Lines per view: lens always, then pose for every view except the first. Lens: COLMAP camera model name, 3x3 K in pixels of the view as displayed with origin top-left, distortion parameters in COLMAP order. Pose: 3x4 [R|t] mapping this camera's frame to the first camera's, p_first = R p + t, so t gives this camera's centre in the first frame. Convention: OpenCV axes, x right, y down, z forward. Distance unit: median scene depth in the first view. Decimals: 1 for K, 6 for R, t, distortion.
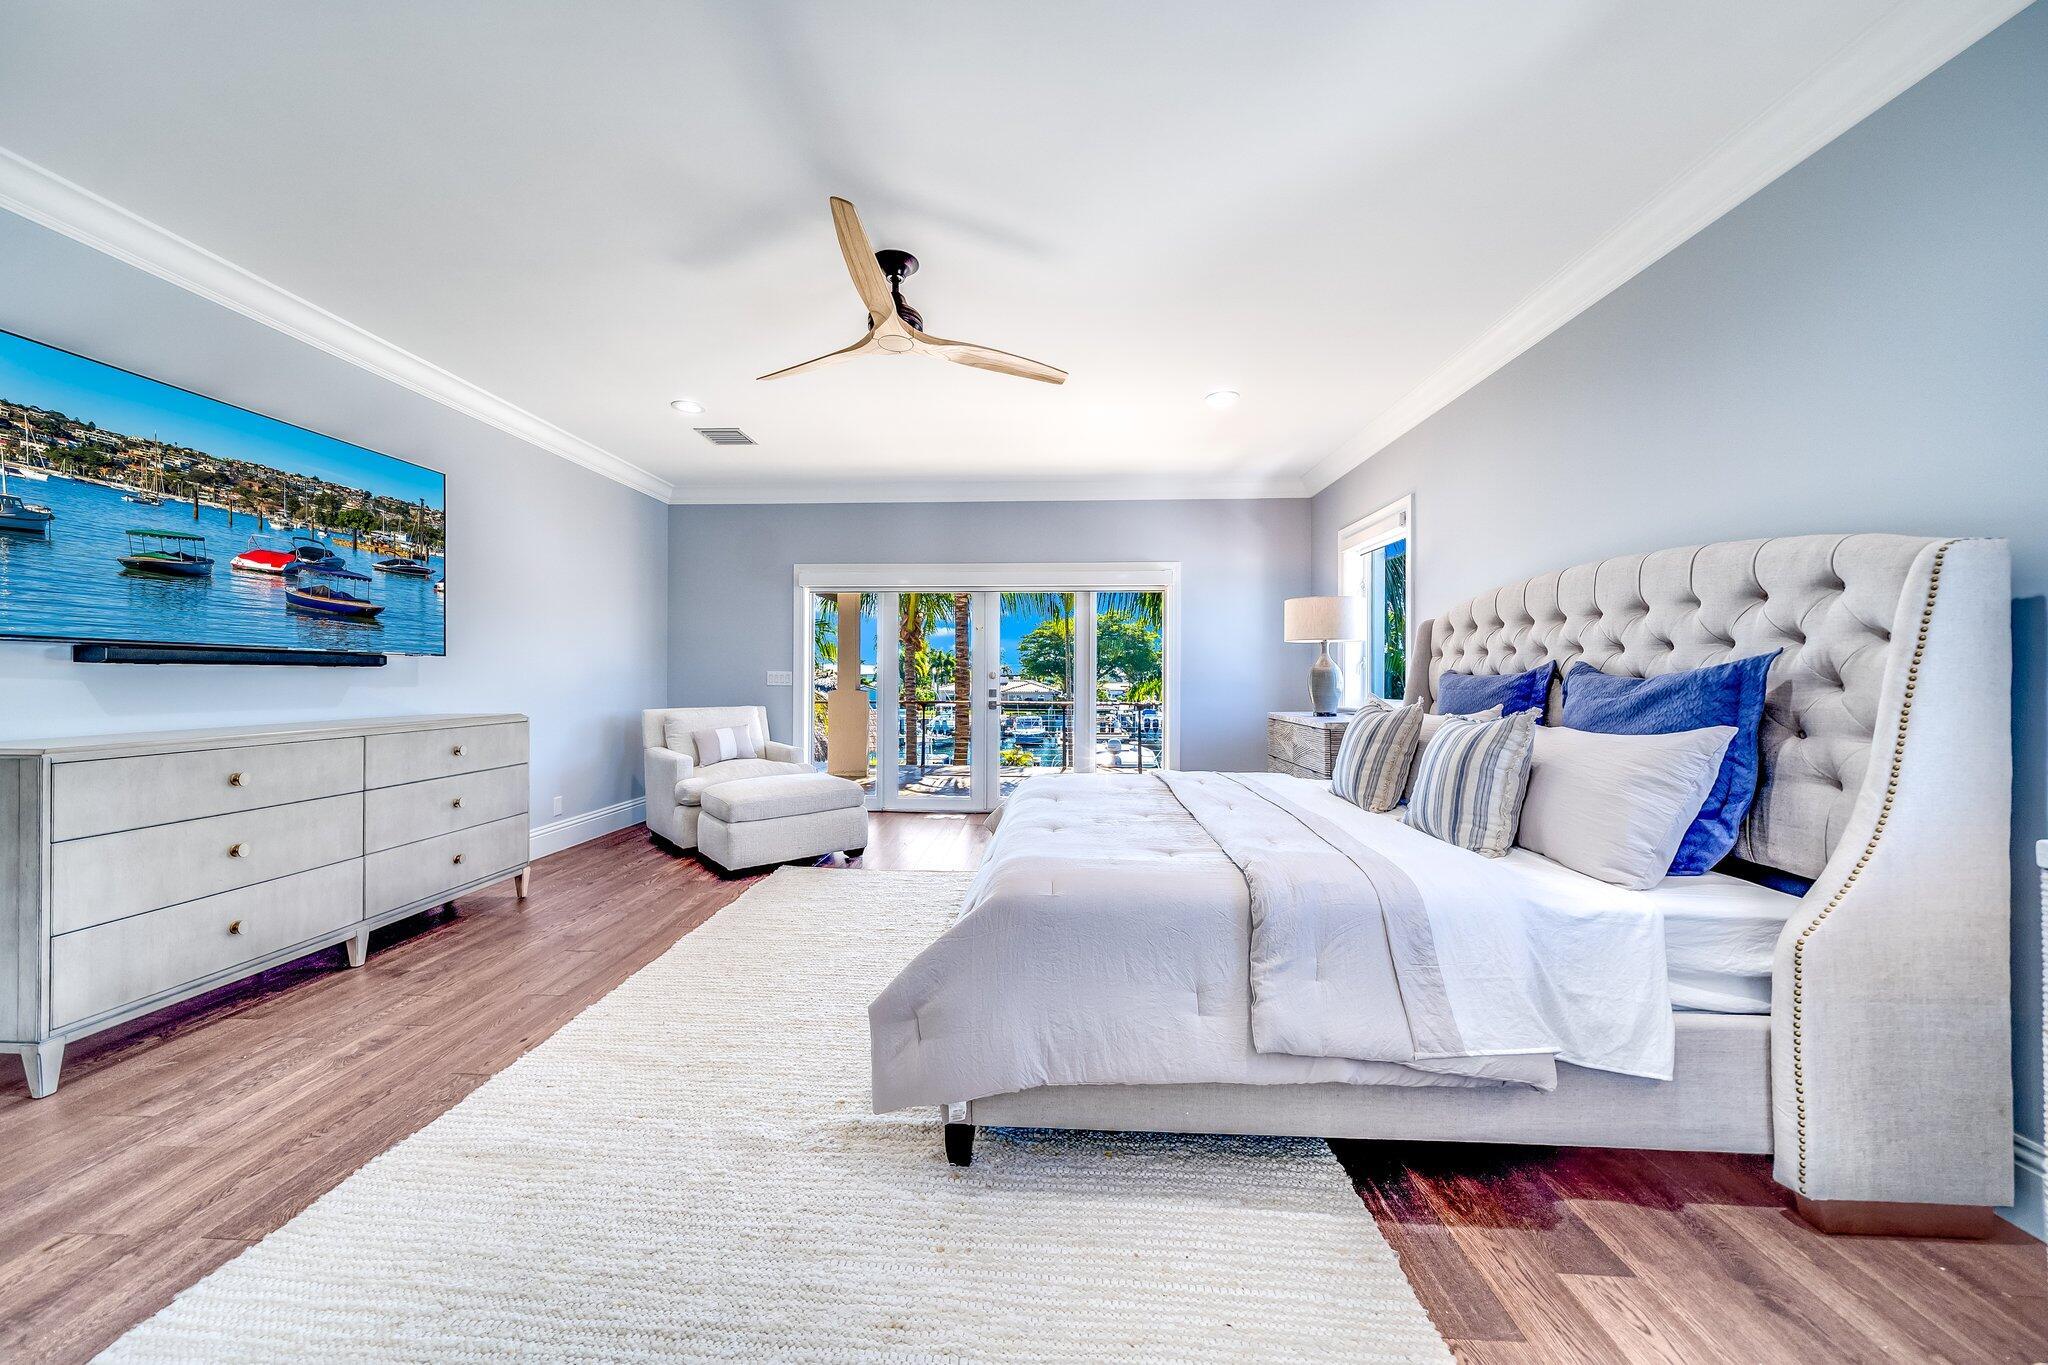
lens RADIAL K [[694.0, 0, 1008.6], [0, 694.0, 676.9], [0, 0, 1]] dist [-0.001456, 0.000055]
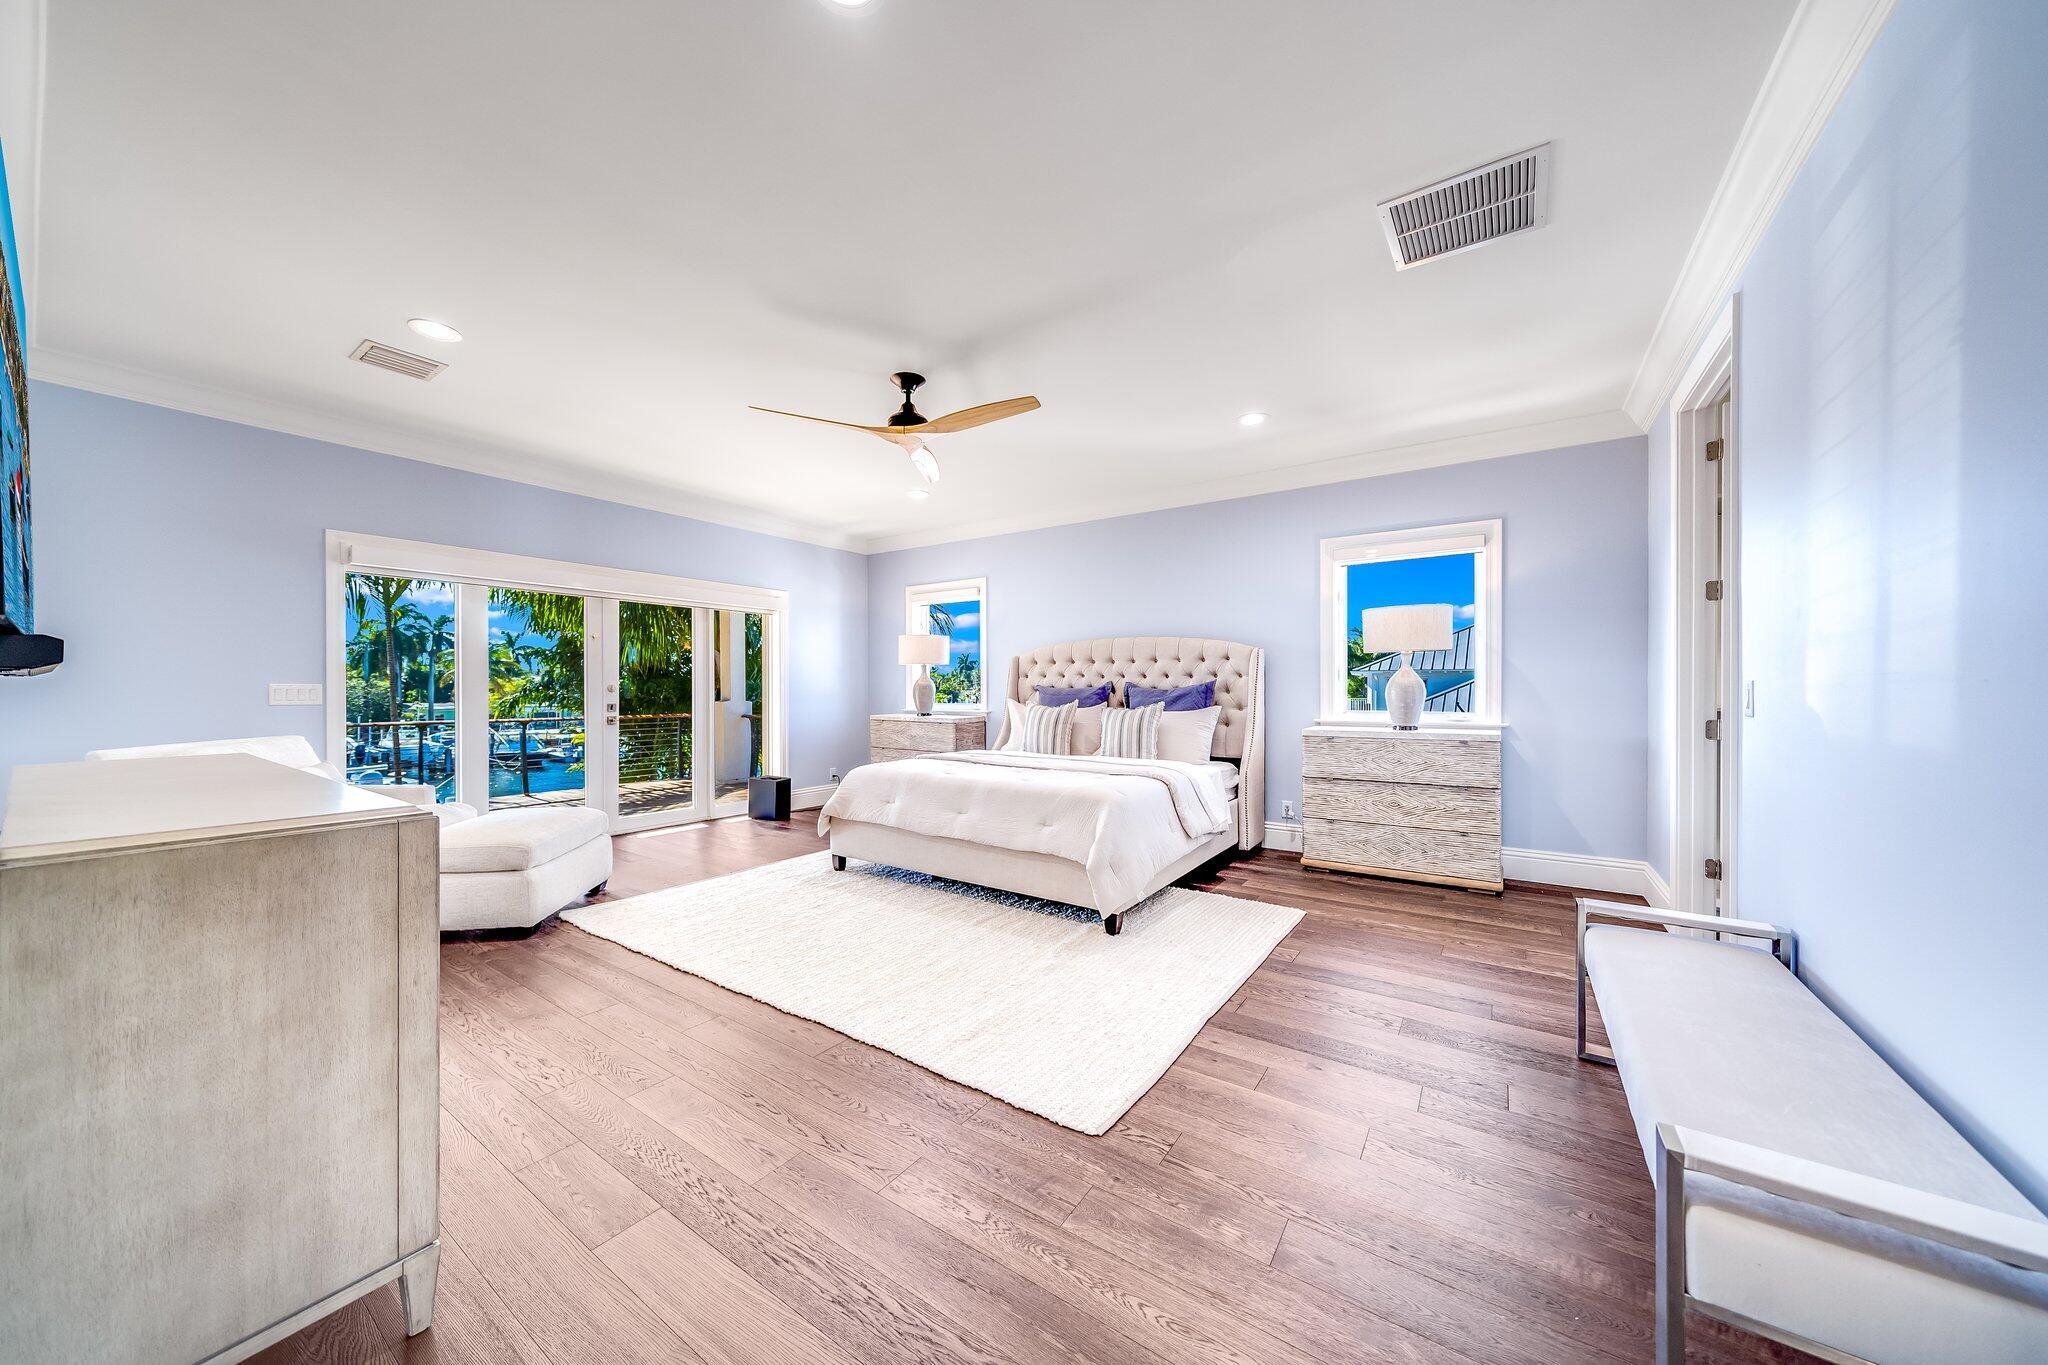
lens RADIAL K [[694.0, 0, 1004.2], [0, 694.0, 690.4], [0, 0, 1]] dist [-0.001456, 0.000055]
pose [[0.536386, -0.004350, 0.843961, -1.195121], [0.003140, 0.999990, 0.003159, -0.002410], [-0.843967, 0.000956, 0.536394, 0.127531]]
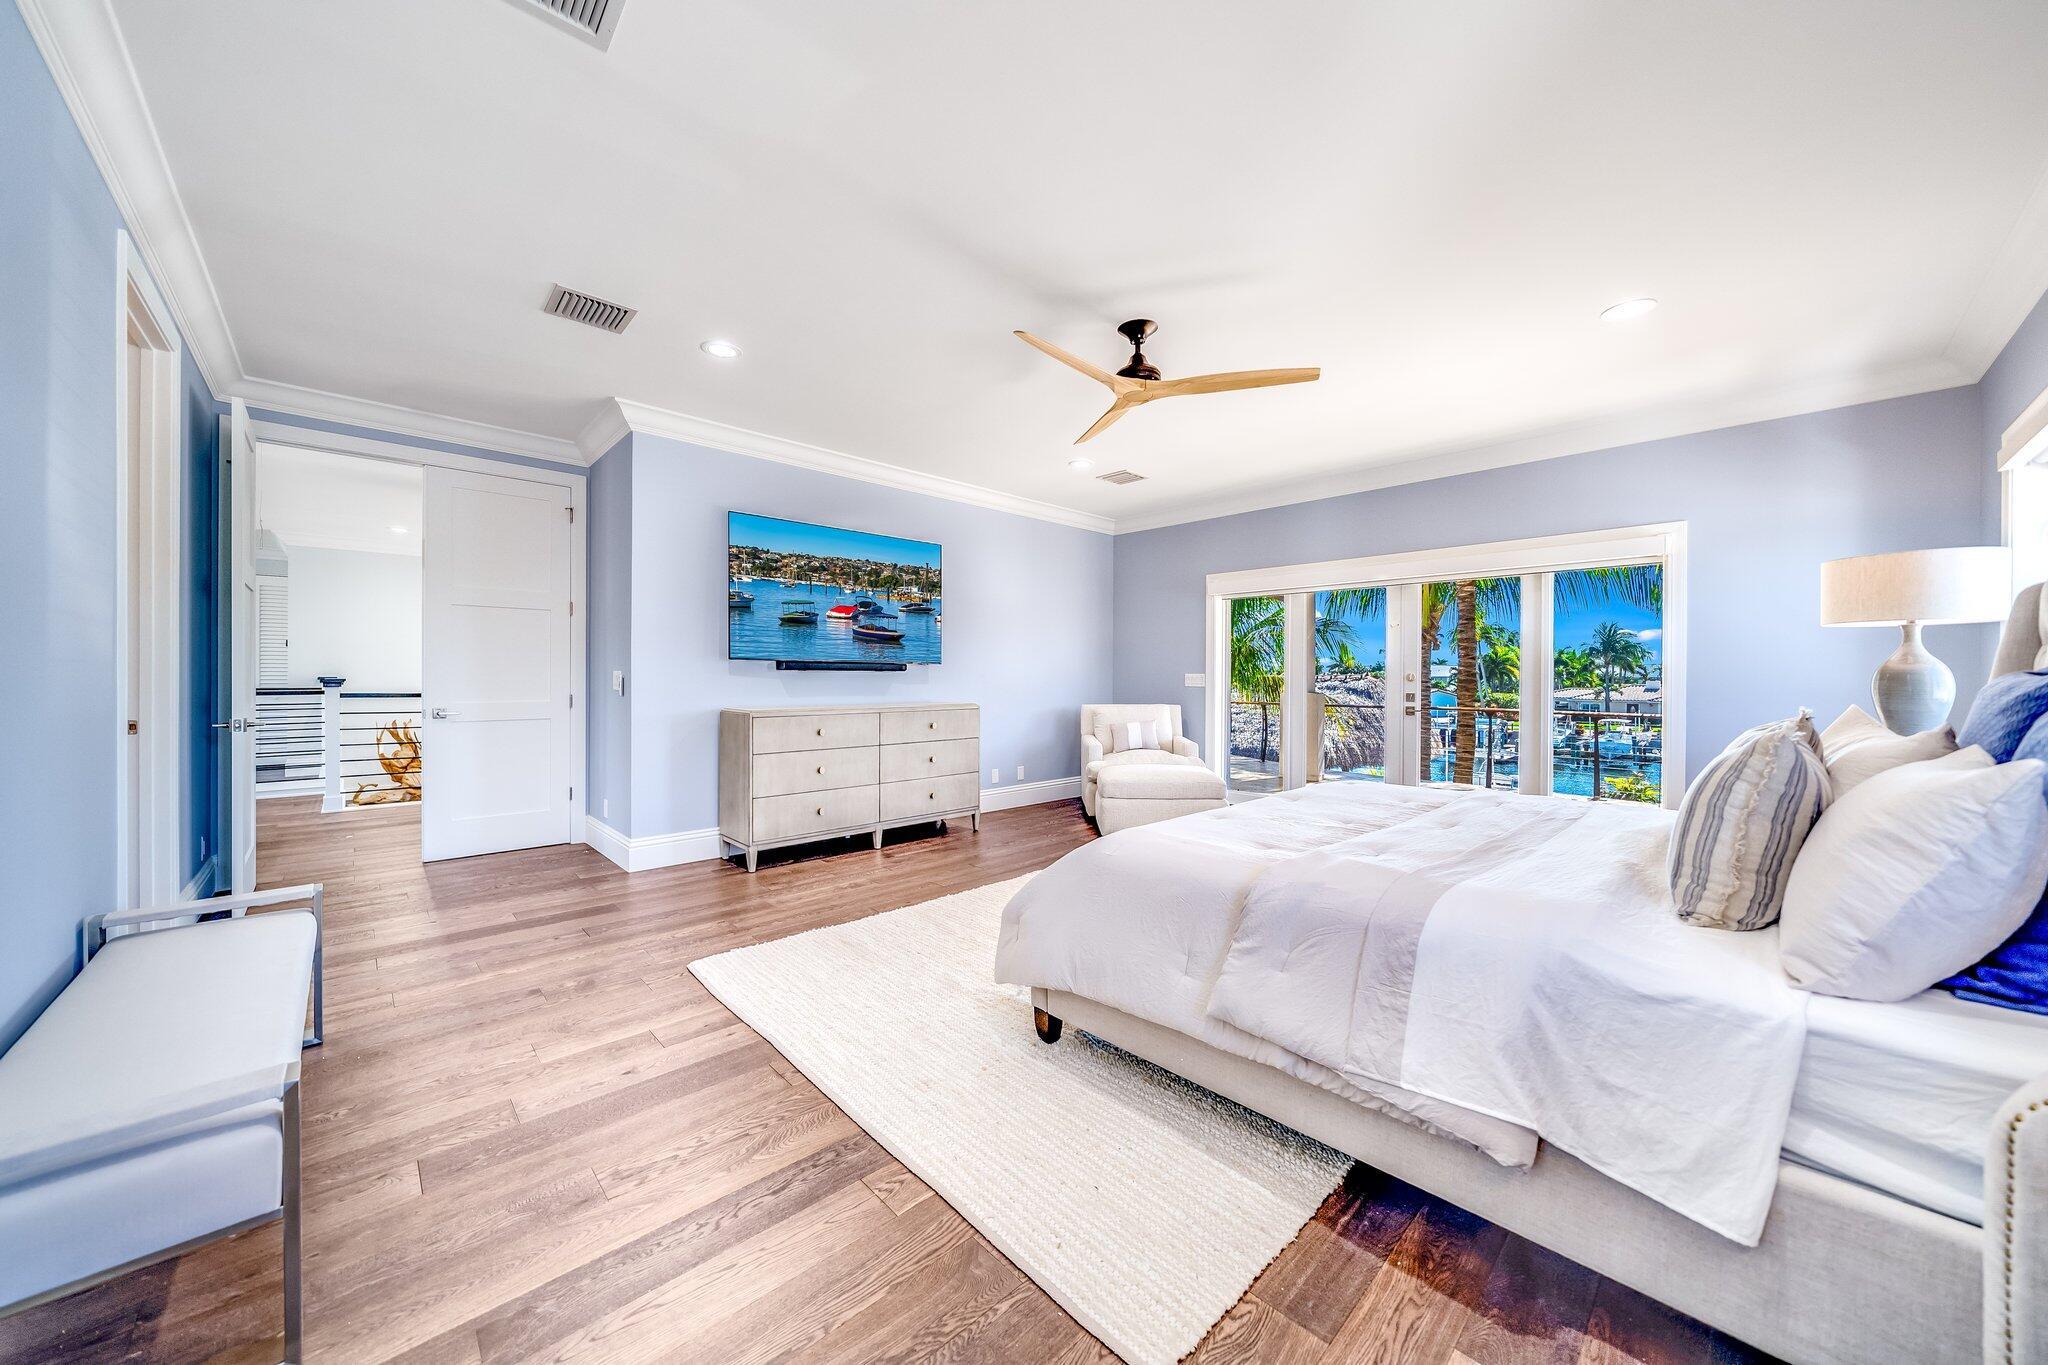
lens RADIAL K [[694.0, 0, 1006.5], [0, 694.0, 680.7], [0, 0, 1]] dist [-0.001456, 0.000055]
pose [[0.729770, 0.005330, -0.683672, 0.496161], [-0.004986, 0.999985, 0.002474, 0.003855], [0.683675, 0.001603, 0.729785, -0.017836]]
